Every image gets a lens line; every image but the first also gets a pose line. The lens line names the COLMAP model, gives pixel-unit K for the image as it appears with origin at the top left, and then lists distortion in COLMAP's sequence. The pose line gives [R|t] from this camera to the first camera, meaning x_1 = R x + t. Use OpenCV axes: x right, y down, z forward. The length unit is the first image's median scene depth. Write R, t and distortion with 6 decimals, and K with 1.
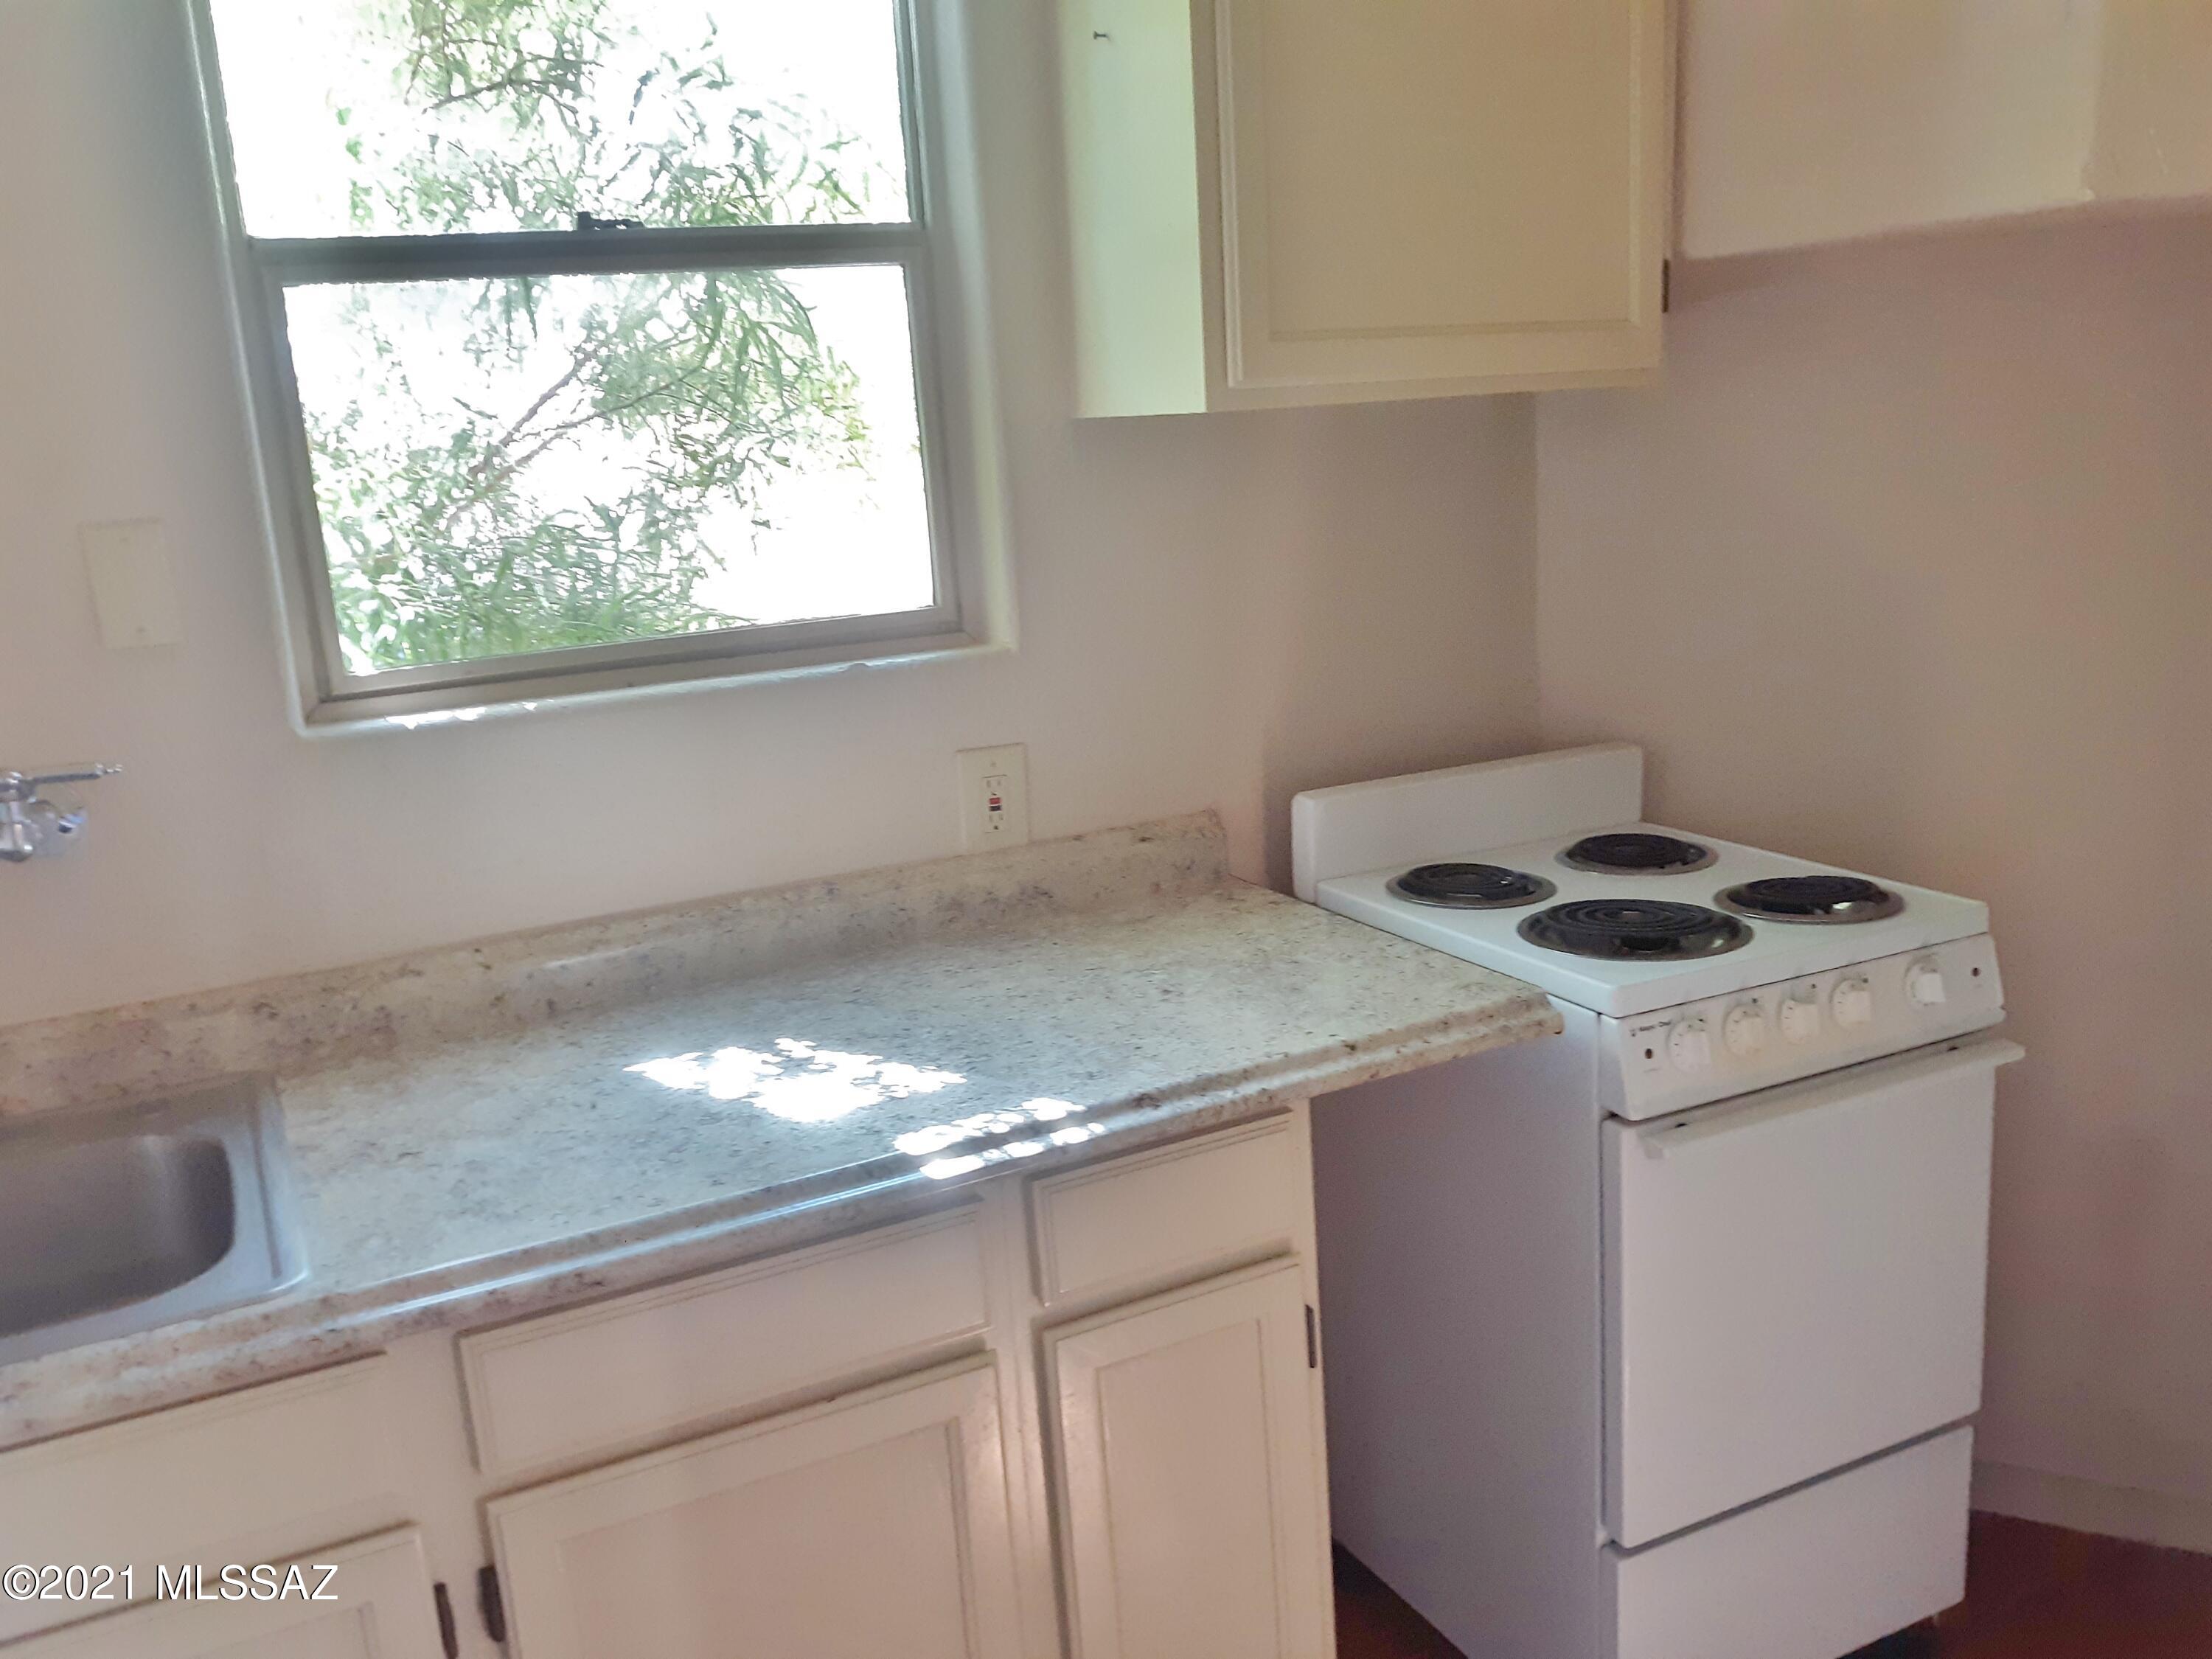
lens RADIAL K [[1834.7, 0, 1109.6], [0, 1834.7, 842.3], [0, 0, 1]] dist [-0.035792, -0.024052]
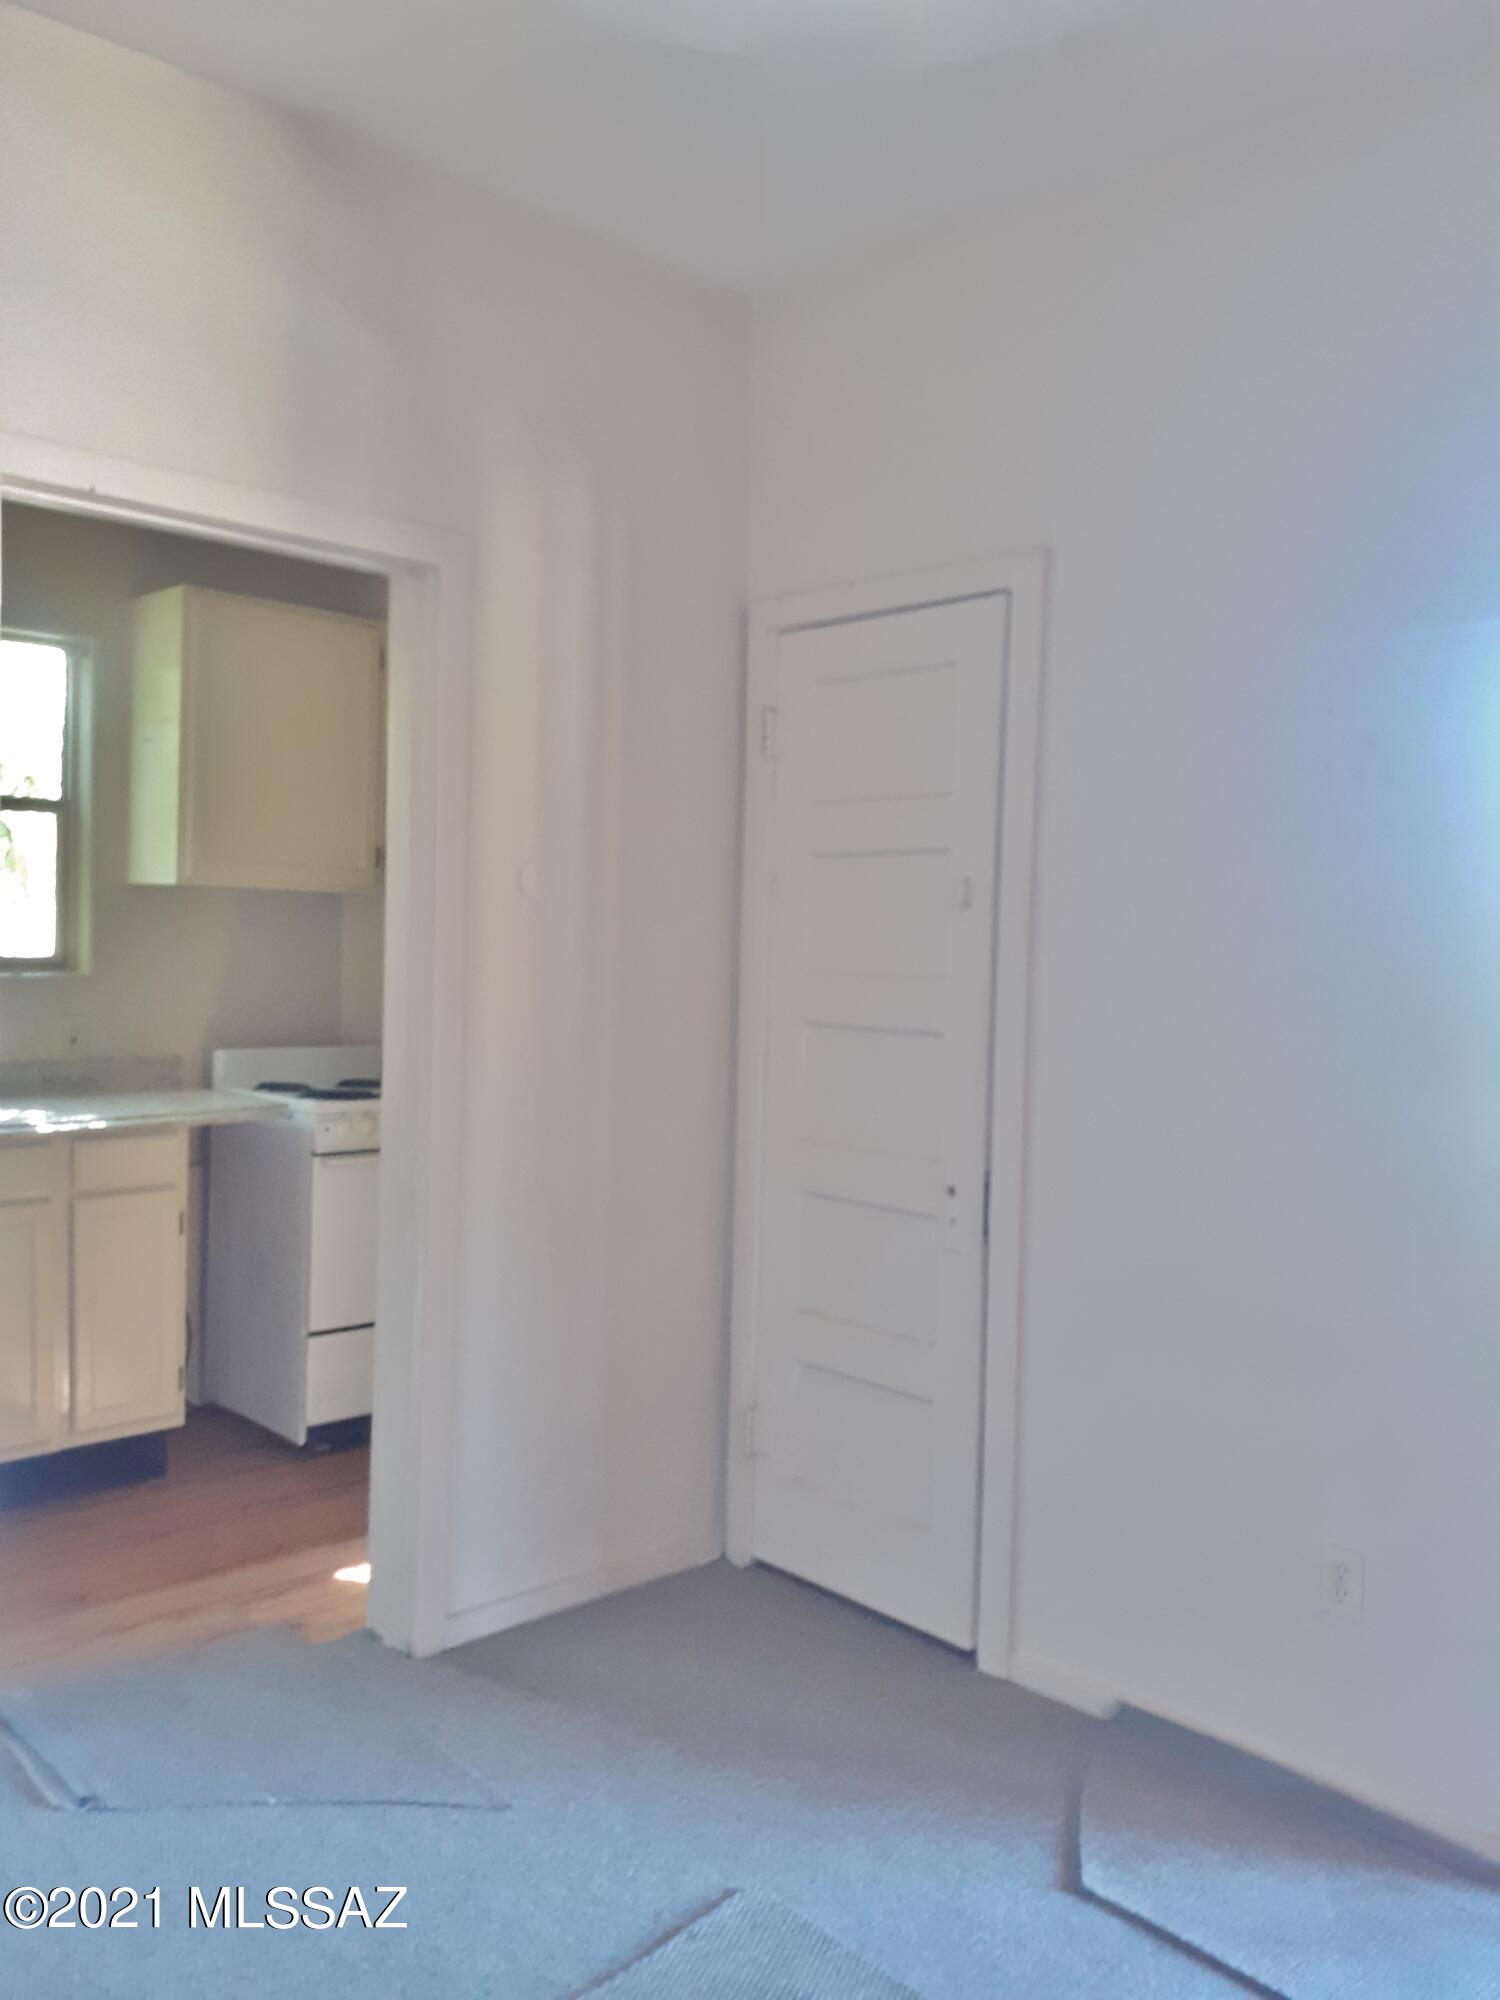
lens RADIAL K [[1658.9, 0, 762.2], [0, 1658.9, 989.0], [0, 0, 1]] dist [-0.035792, -0.024052]
pose [[0.947996, 0.079048, 0.308310, 0.135322], [-0.016533, 0.979591, -0.200322, 0.377519], [-0.317852, 0.184807, 0.929955, -1.434574]]
